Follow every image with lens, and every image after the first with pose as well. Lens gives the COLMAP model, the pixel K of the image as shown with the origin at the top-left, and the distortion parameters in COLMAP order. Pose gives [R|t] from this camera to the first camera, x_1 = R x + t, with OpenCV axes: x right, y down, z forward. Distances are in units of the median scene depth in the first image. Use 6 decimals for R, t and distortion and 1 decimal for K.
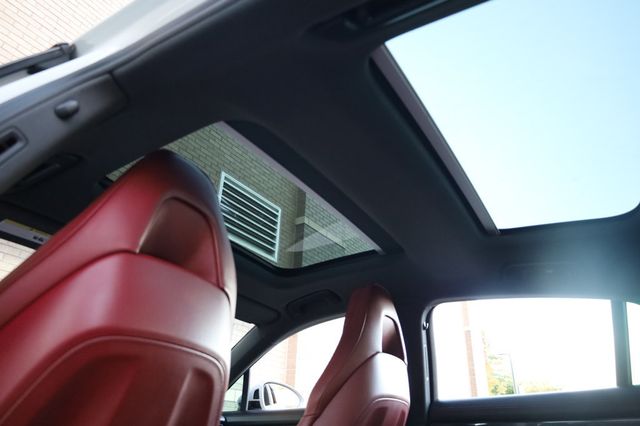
lens RADIAL K [[442.5, 0, 320.0], [0, 442.5, 213.0], [0, 0, 1]] dist [-0.004354, 0.001085]
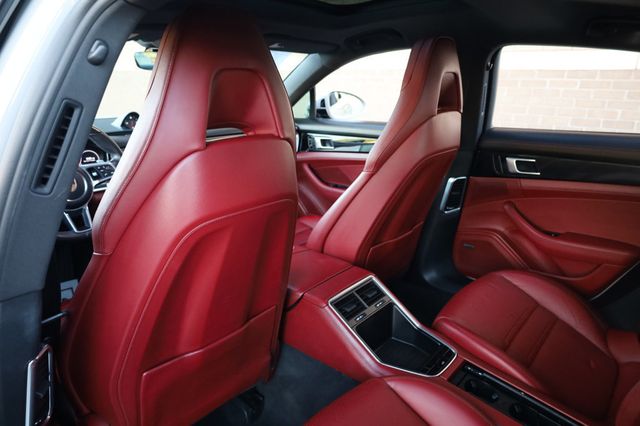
lens RADIAL K [[442.5, 0, 320.0], [0, 442.5, 213.0], [0, 0, 1]] dist [-0.004354, 0.001085]
pose [[0.989402, 0.016309, -0.144284, 0.016097], [0.090453, 0.708086, 0.700308, -0.227916], [0.113587, -0.705937, 0.699107, 0.052993]]
